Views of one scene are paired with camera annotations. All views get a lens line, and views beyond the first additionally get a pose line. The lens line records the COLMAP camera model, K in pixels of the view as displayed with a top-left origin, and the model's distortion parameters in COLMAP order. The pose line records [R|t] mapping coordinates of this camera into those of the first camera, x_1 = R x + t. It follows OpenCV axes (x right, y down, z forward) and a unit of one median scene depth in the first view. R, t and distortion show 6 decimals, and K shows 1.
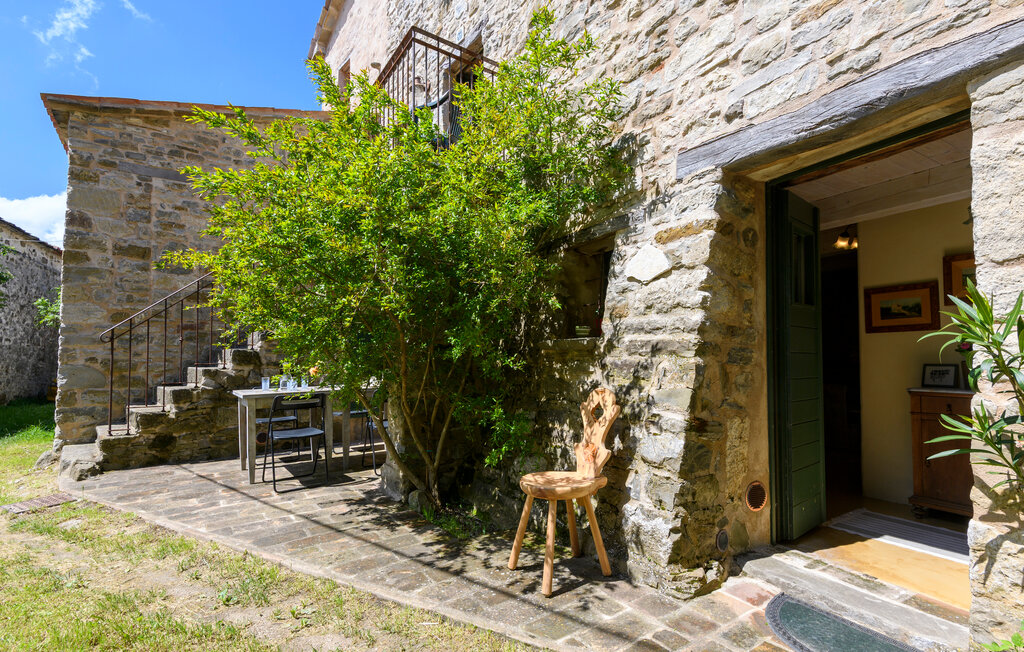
lens RADIAL K [[491.9, 0, 512.0], [0, 491.9, 326.0], [0, 0, 1]] dist [0.000637, -0.001439]
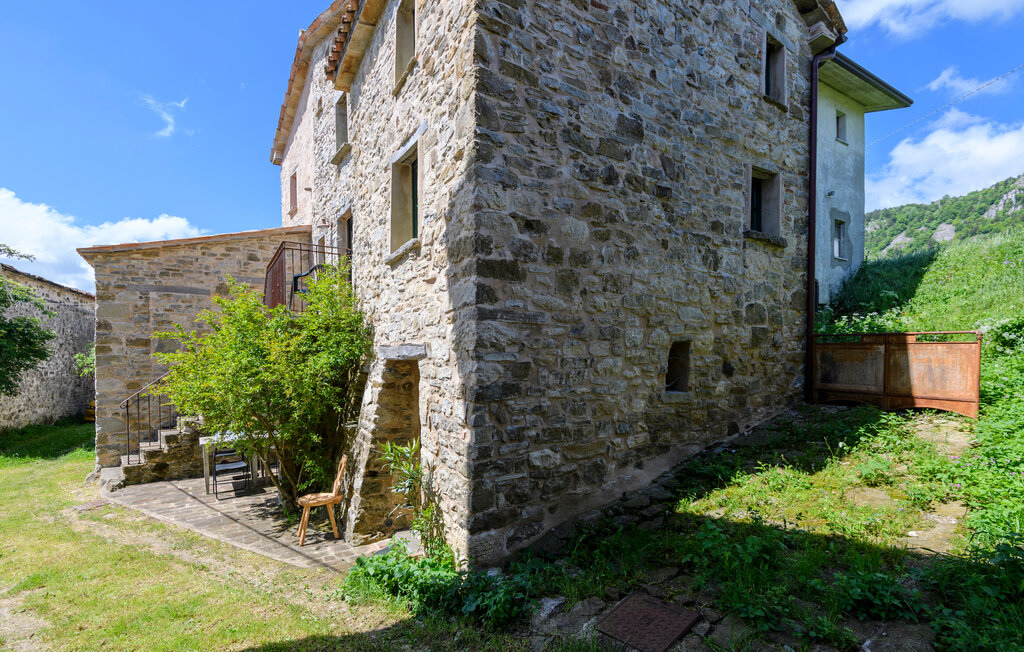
lens RADIAL K [[496.8, 0, 512.1], [0, 496.8, 346.6], [0, 0, 1]] dist [0.030872, -0.023539]
pose [[0.999103, -0.008180, -0.041550, 0.506263], [0.010123, 0.998854, 0.046784, -0.221491], [0.041120, -0.047163, 0.998041, -0.569674]]
